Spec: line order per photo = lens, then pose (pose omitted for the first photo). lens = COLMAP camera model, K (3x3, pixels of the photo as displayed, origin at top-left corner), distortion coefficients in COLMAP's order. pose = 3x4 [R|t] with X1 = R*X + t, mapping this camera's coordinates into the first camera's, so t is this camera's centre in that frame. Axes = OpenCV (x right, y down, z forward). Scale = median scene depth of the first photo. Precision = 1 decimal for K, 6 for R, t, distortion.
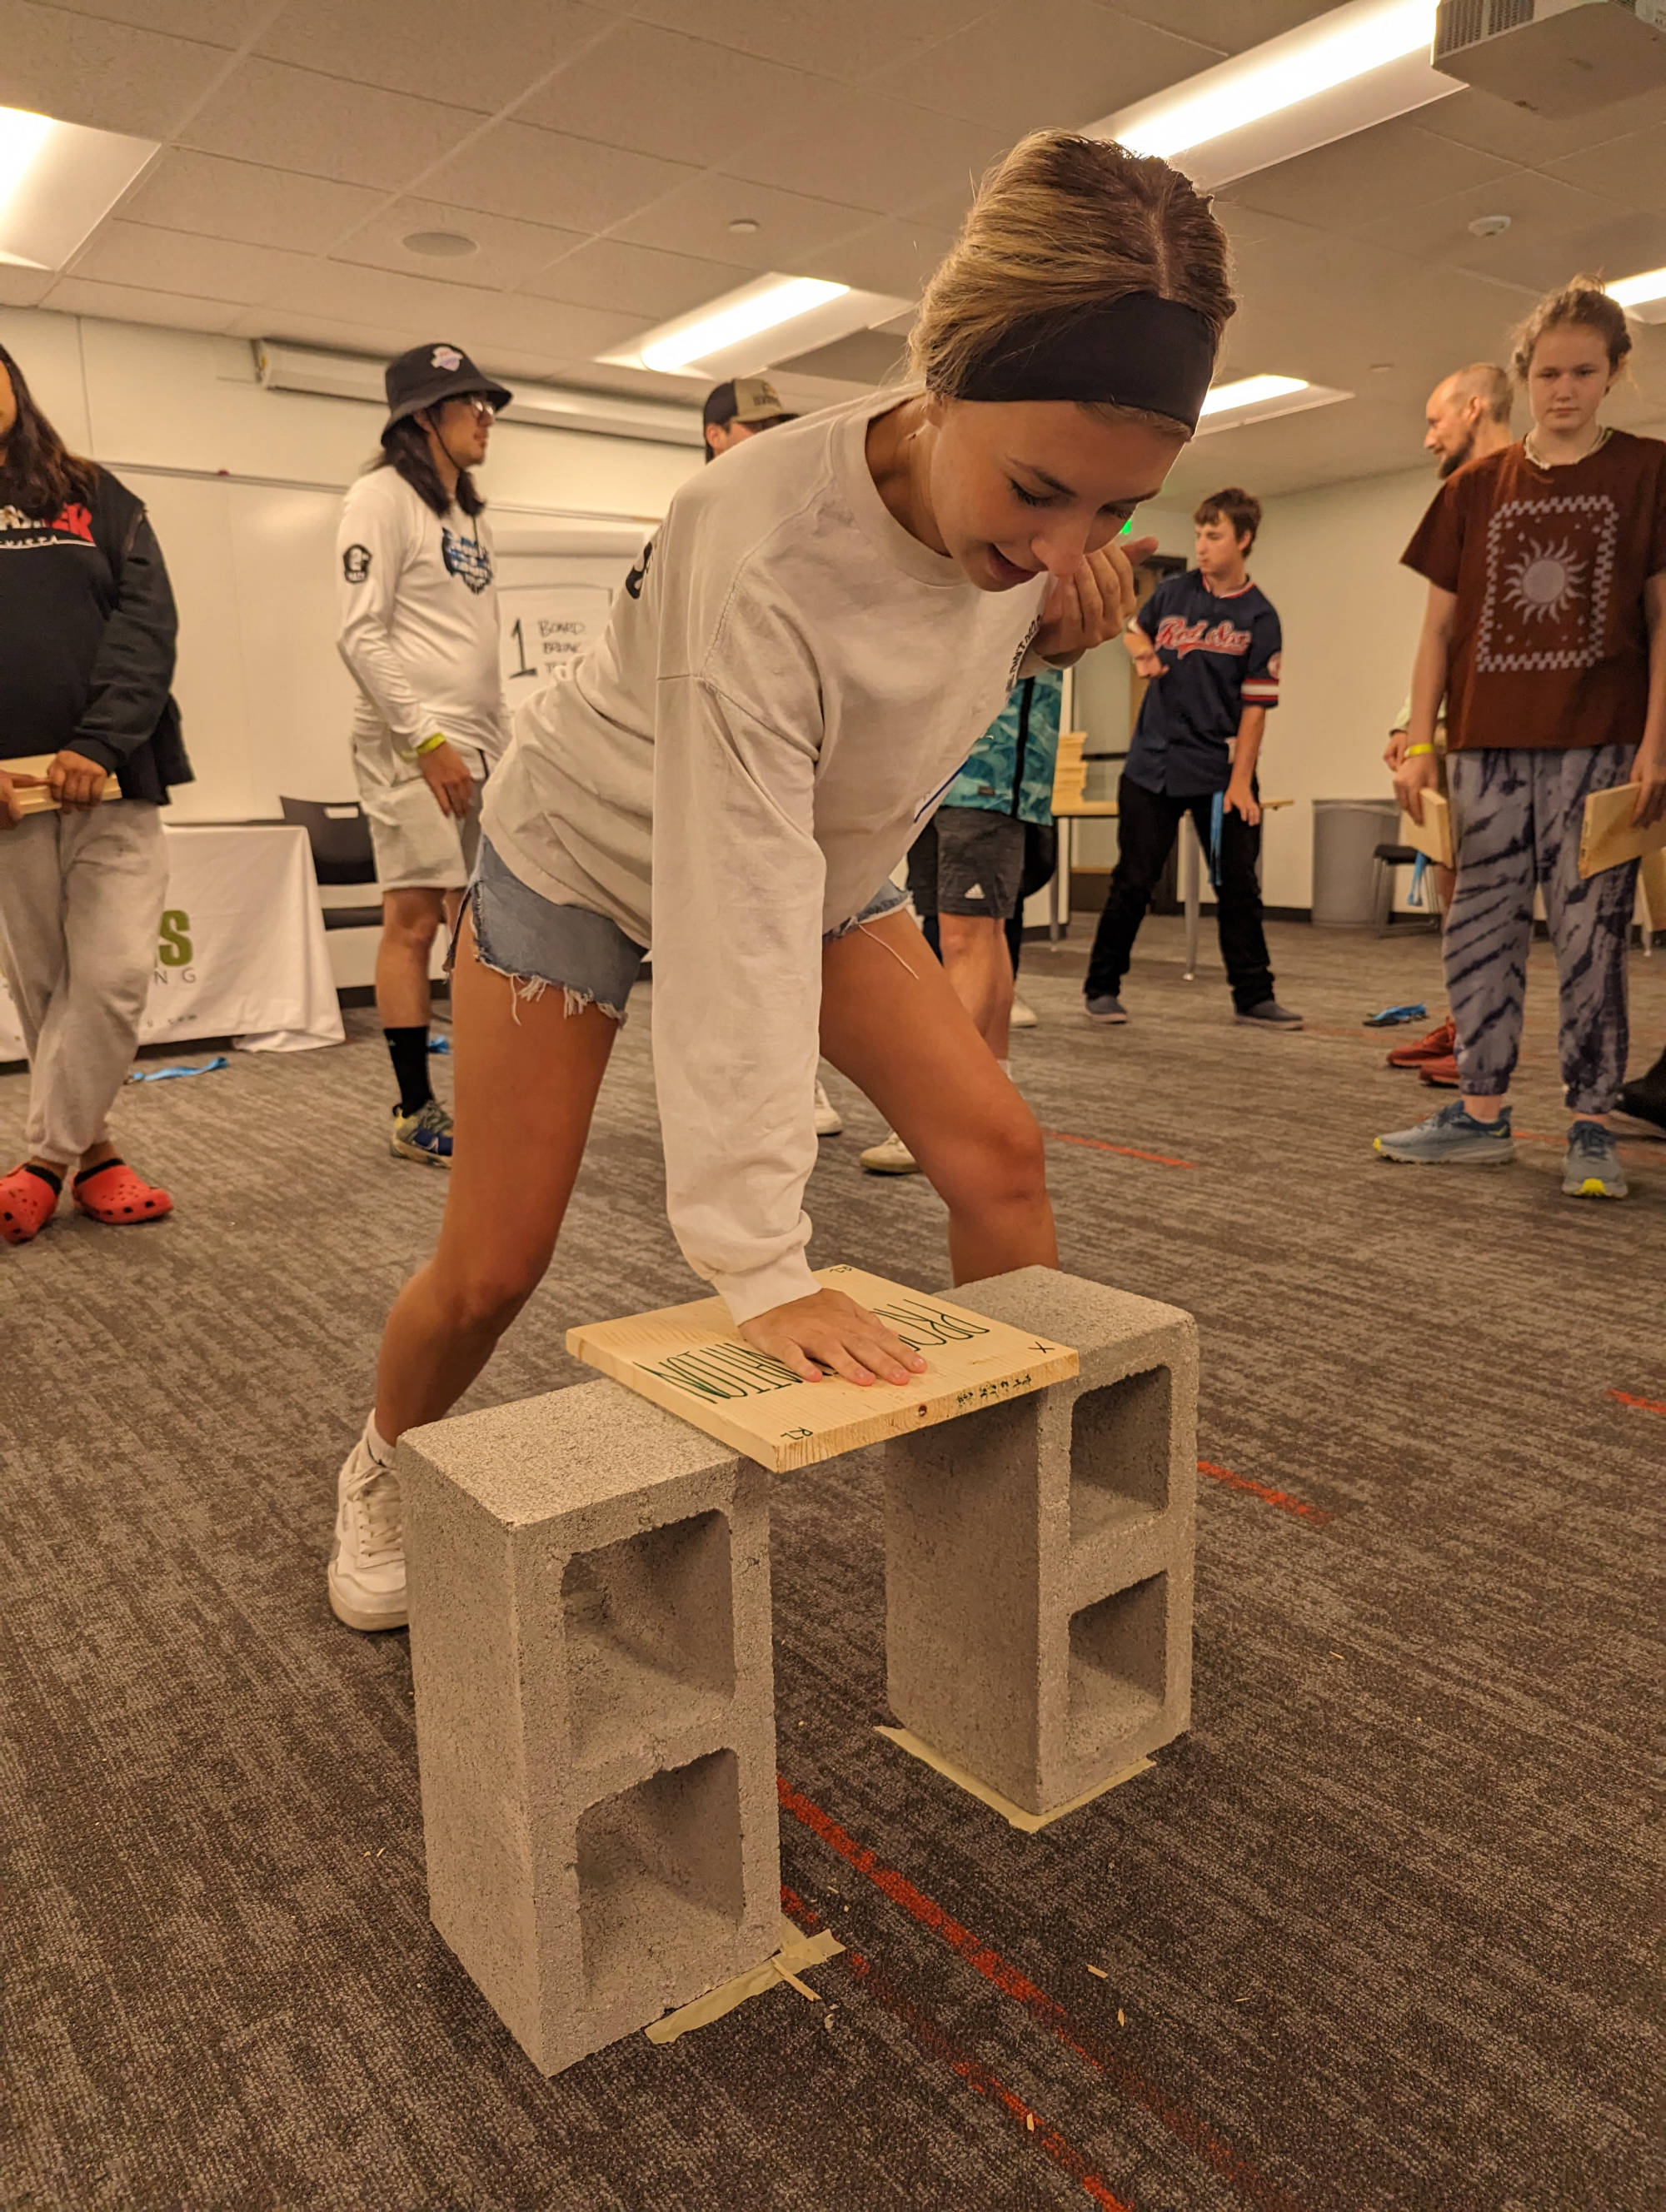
lens RADIAL K [[1559.8, 0, 825.4], [0, 1559.8, 1097.3], [0, 0, 1]] dist [0.047400, -0.054606]
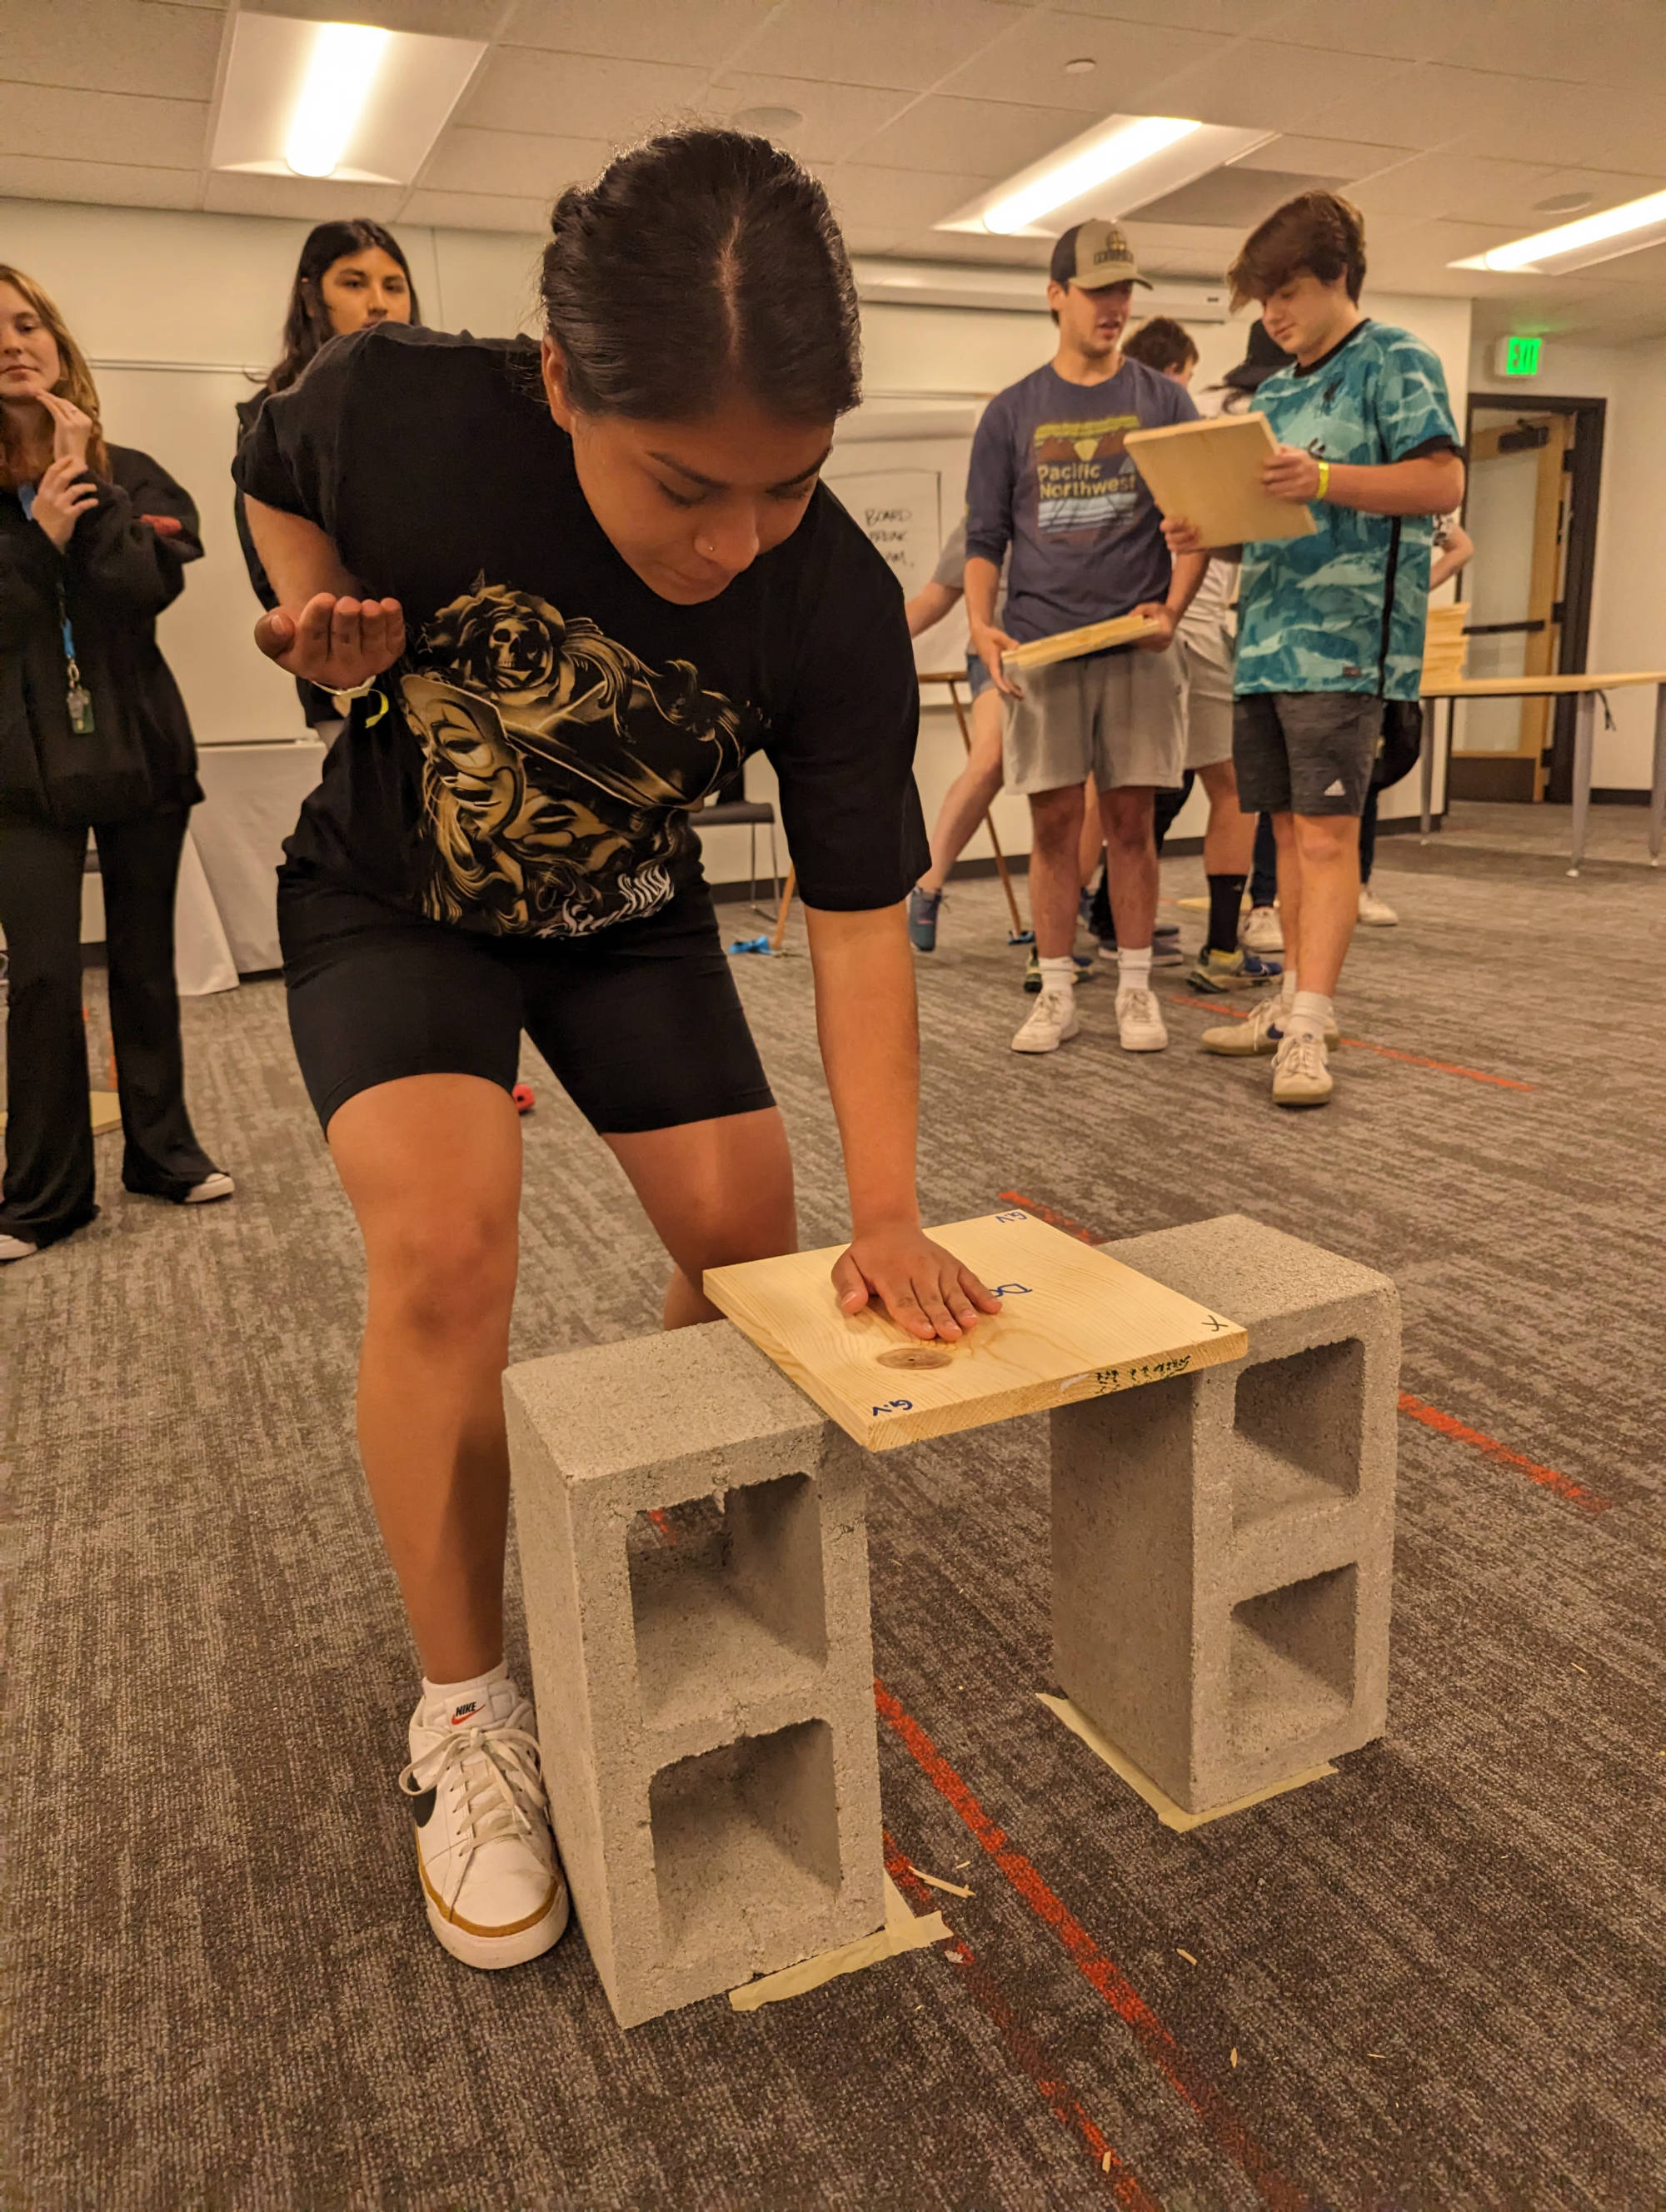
lens RADIAL K [[1564.4, 0, 862.2], [0, 1564.4, 1091.8], [0, 0, 1]] dist [0.047433, -0.049431]
pose [[0.977818, 0.028019, -0.207573, 0.093574], [-0.014798, 0.997777, 0.064977, -0.016059], [0.208932, -0.060464, 0.976059, 0.062281]]
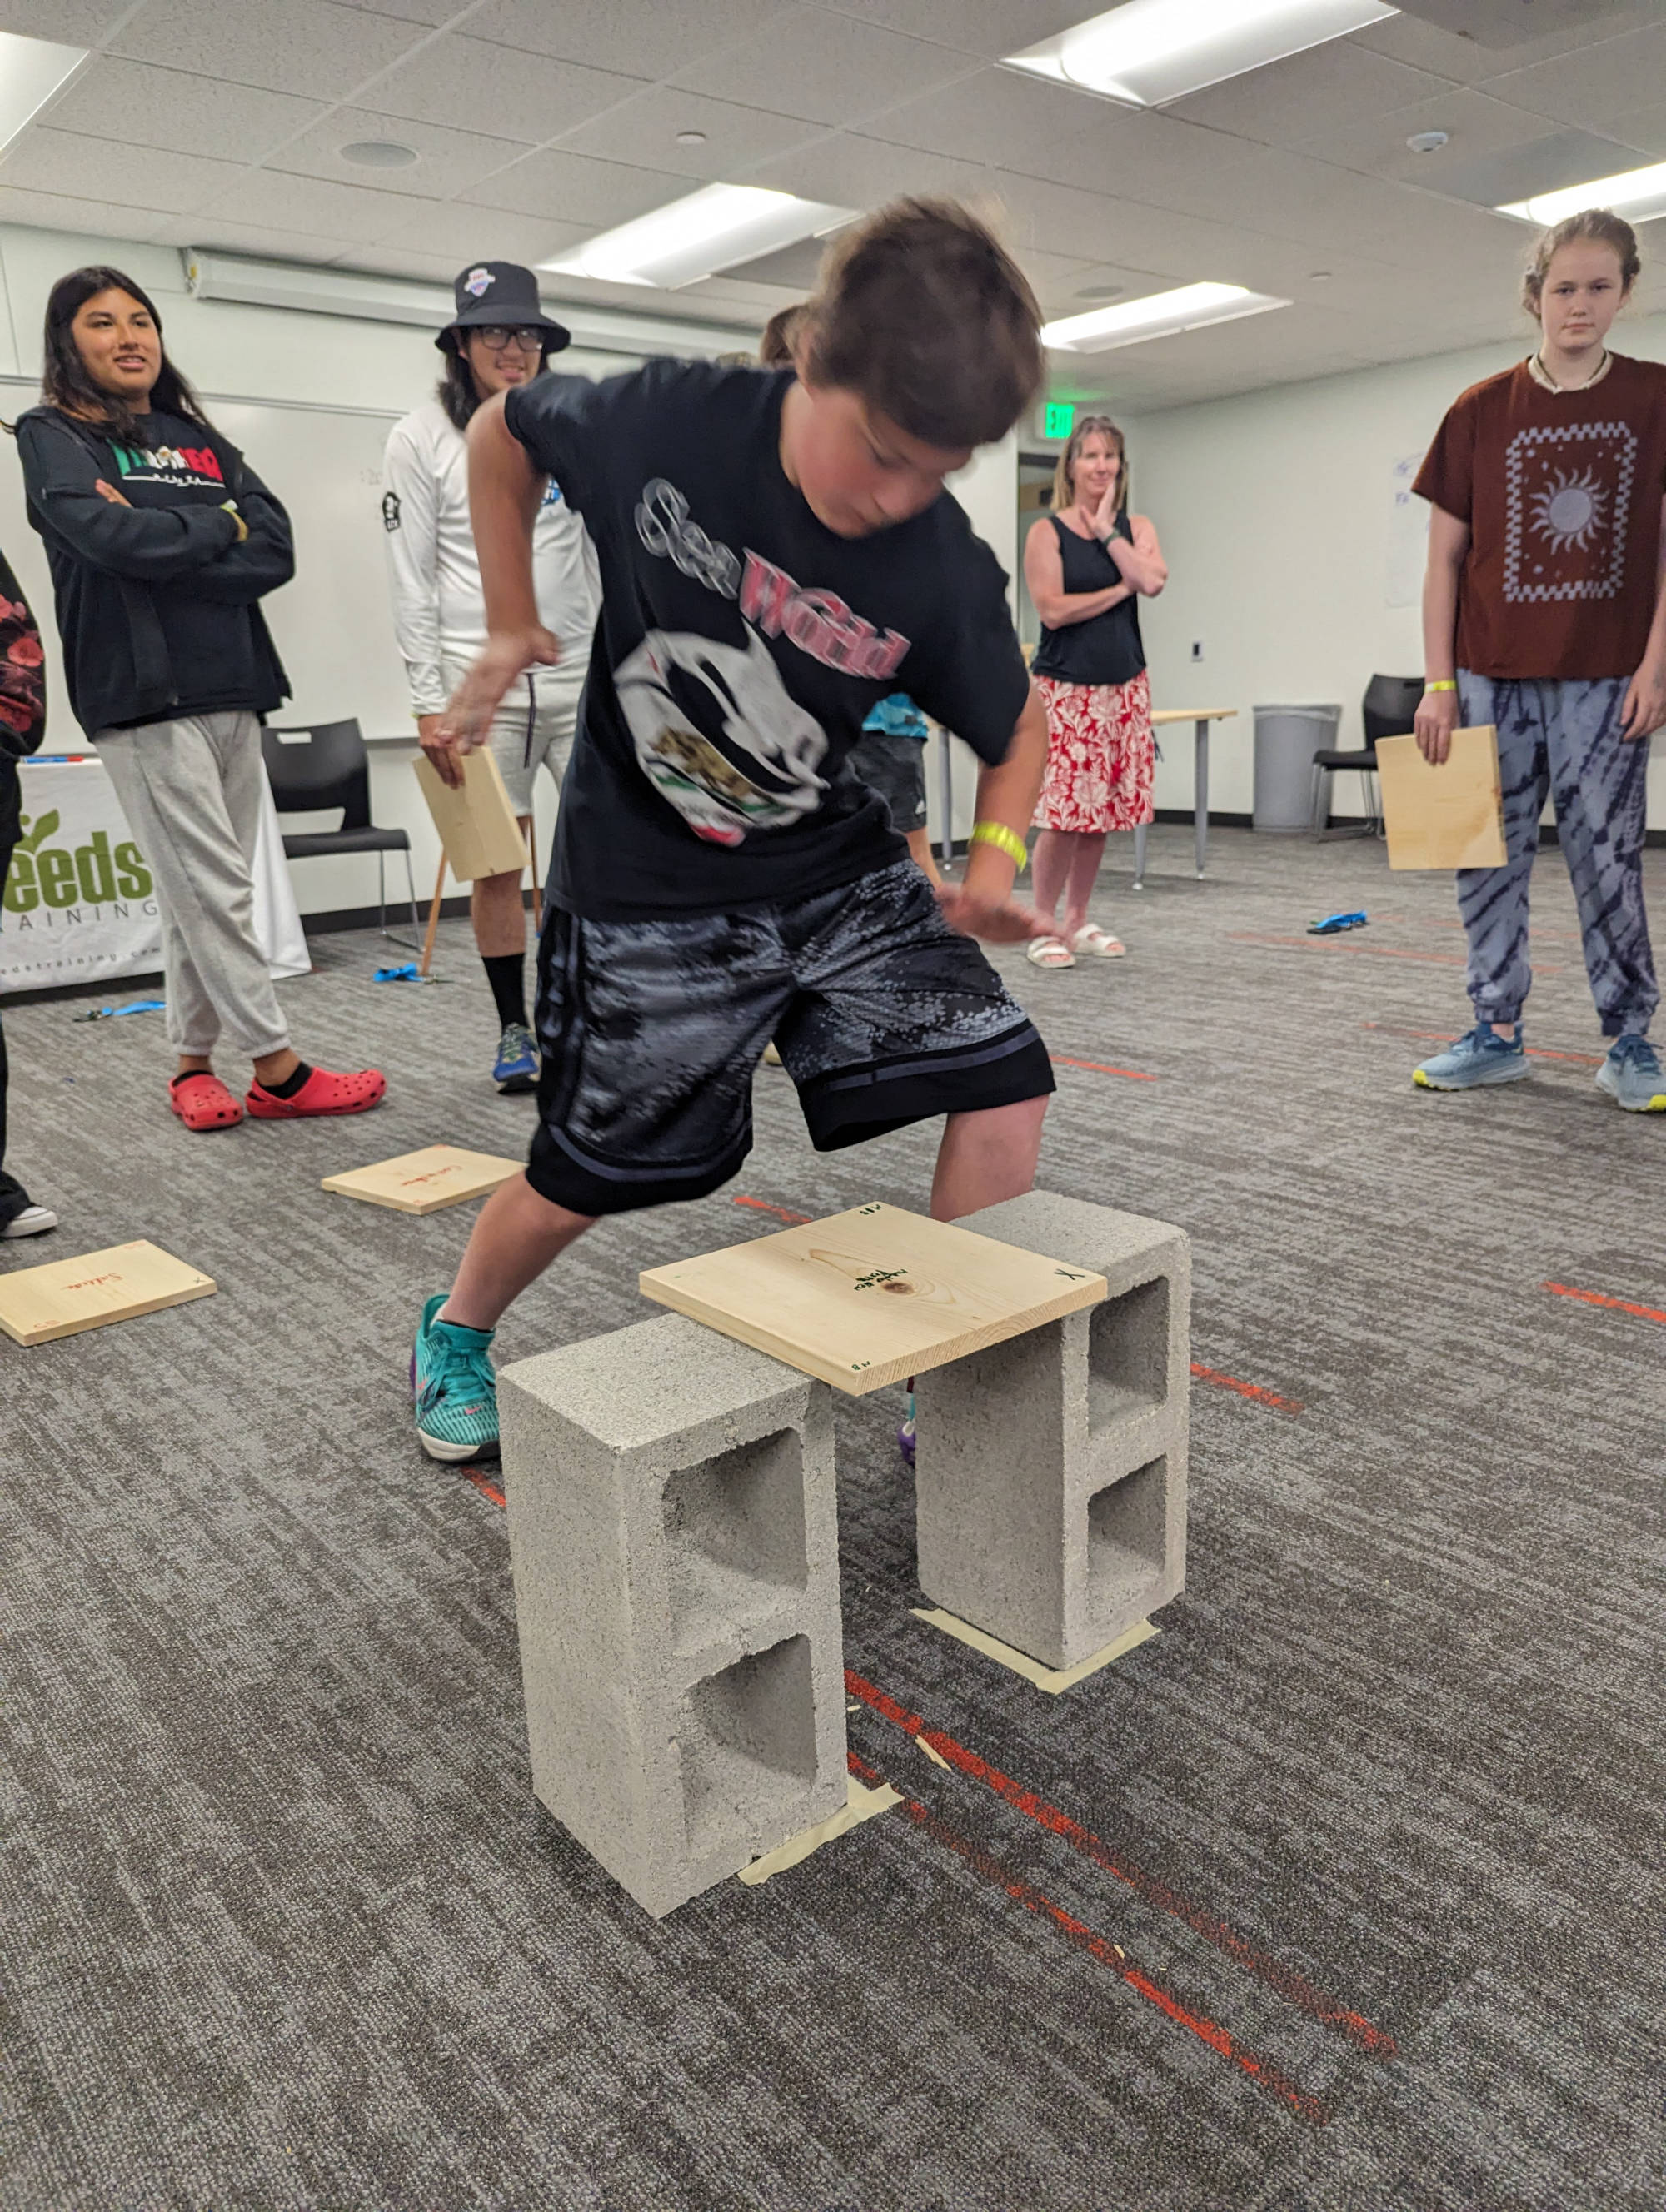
lens RADIAL K [[1556.3, 0, 853.1], [0, 1556.3, 1093.5], [0, 0, 1]] dist [0.039340, -0.033666]
pose [[0.998279, -0.026137, 0.052491, -0.046721], [0.023024, 0.997989, 0.059058, -0.026008], [-0.053929, -0.057748, 0.996874, -0.069252]]
